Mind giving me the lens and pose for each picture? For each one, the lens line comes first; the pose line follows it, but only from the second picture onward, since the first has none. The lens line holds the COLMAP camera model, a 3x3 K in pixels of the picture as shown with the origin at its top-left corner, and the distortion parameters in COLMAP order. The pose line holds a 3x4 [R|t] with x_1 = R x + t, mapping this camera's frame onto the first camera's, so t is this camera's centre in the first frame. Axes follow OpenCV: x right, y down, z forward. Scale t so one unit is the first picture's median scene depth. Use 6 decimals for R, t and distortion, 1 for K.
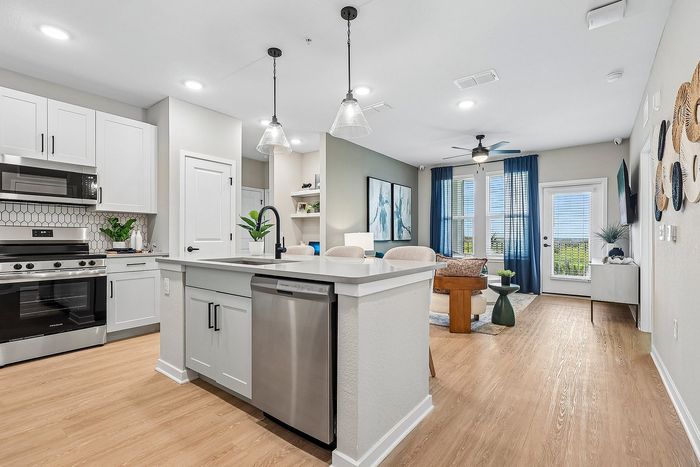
lens RADIAL K [[328.2, 0, 350.8], [0, 328.2, 237.3], [0, 0, 1]] dist [0.000162, 0.000351]
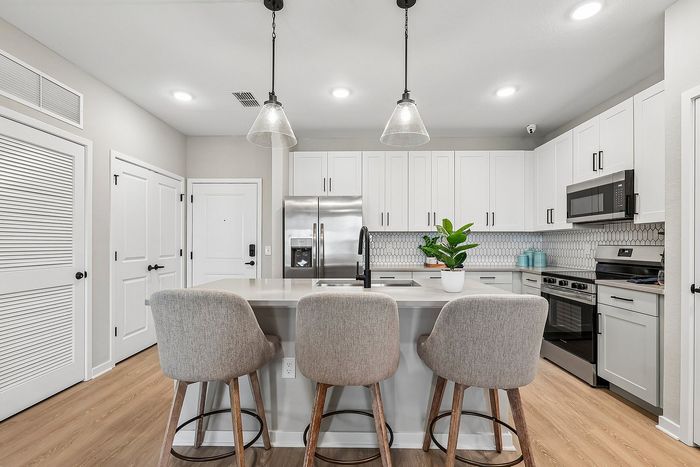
lens RADIAL K [[319.6, 0, 348.0], [0, 319.6, 246.0], [0, 0, 1]] dist [-0.000496, -0.000029]
pose [[-0.811286, 0.001237, -0.584648, 0.120338], [0.000395, 0.999999, 0.001568, -0.017647], [0.584649, 0.001041, -0.811286, 0.686315]]
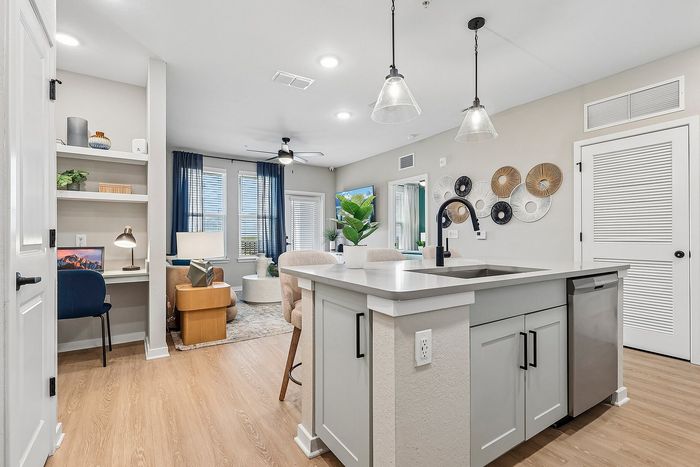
lens RADIAL K [[328.5, 0, 350.0], [0, 328.5, 233.5], [0, 0, 1]] dist [-0.000199, 0.000216]
pose [[0.335203, 0.006924, 0.942121, -0.432527], [0.001410, 0.999968, -0.007851, -0.002635], [-0.942145, 0.003960, 0.335182, 0.396620]]
